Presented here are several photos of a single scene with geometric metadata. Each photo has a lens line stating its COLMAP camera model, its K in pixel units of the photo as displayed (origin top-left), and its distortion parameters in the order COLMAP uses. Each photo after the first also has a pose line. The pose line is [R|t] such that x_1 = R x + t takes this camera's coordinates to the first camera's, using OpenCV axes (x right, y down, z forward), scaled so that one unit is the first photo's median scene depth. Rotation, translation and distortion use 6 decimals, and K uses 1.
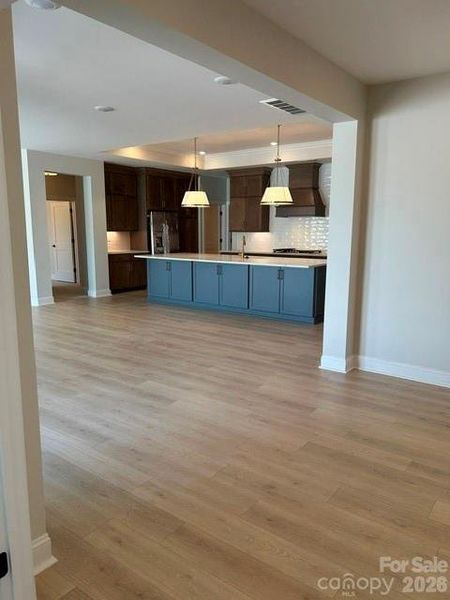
lens RADIAL K [[449.3, 0, 225.0], [0, 449.3, 300.0], [0, 0, 1]] dist [0.135470, -0.215587]
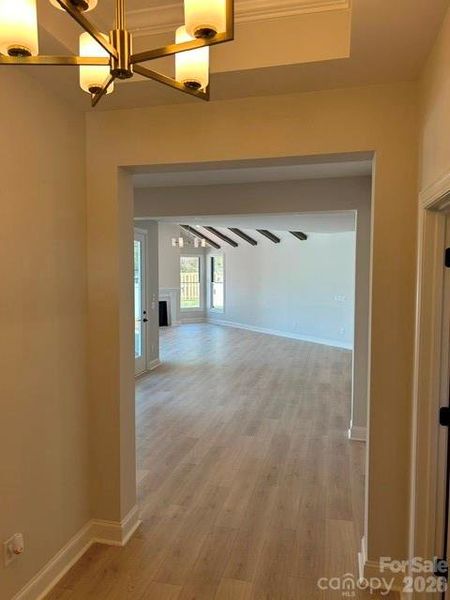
lens RADIAL K [[449.3, 0, 225.0], [0, 449.3, 300.0], [0, 0, 1]] dist [0.135470, -0.215587]
pose [[0.401618, 0.050083, -0.914437, 1.192972], [-0.154265, 0.987935, -0.013645, -0.107621], [0.902721, 0.146546, 0.404498, 0.289469]]
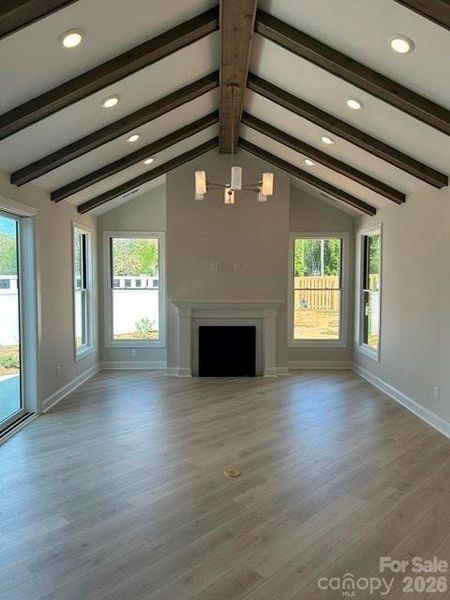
lens RADIAL K [[449.3, 0, 225.0], [0, 449.3, 300.0], [0, 0, 1]] dist [0.135470, -0.215587]
pose [[-0.110313, 0.049867, -0.992645, -0.501252], [-0.166830, 0.983641, 0.067955, -0.283525], [0.979795, 0.173099, -0.100189, 1.376600]]
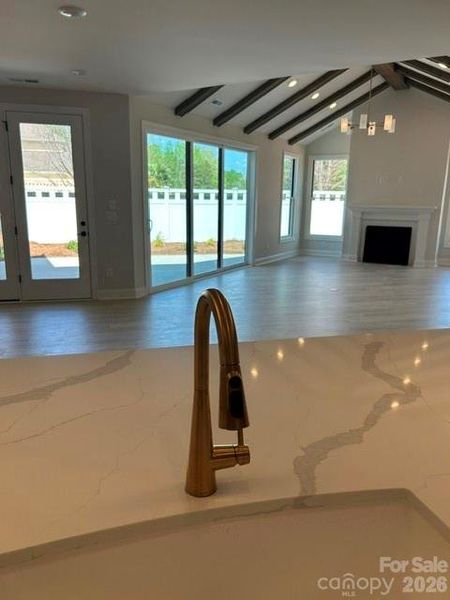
lens RADIAL K [[449.3, 0, 225.0], [0, 449.3, 300.0], [0, 0, 1]] dist [0.135470, -0.215587]
pose [[-0.607669, 0.164394, -0.776990, 0.218593], [-0.149273, 0.937263, 0.315047, -0.329921], [0.780036, 0.307428, -0.545006, 2.000663]]
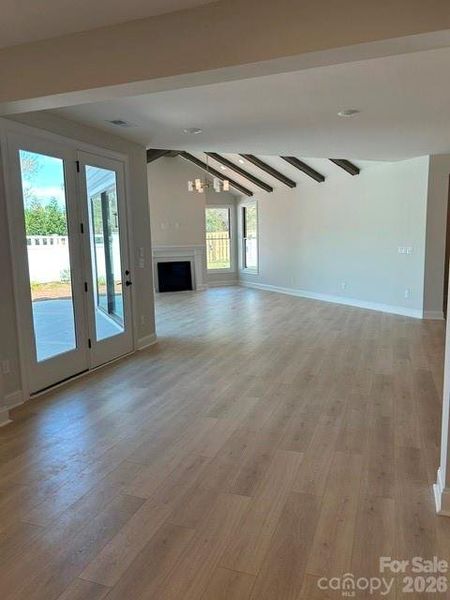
lens RADIAL K [[449.3, 0, 225.0], [0, 449.3, 300.0], [0, 0, 1]] dist [0.135470, -0.215587]
pose [[0.298772, 0.121846, -0.946514, 0.722833], [-0.137326, 0.986983, 0.083707, -0.102982], [0.944392, 0.104971, 0.311616, 0.623070]]
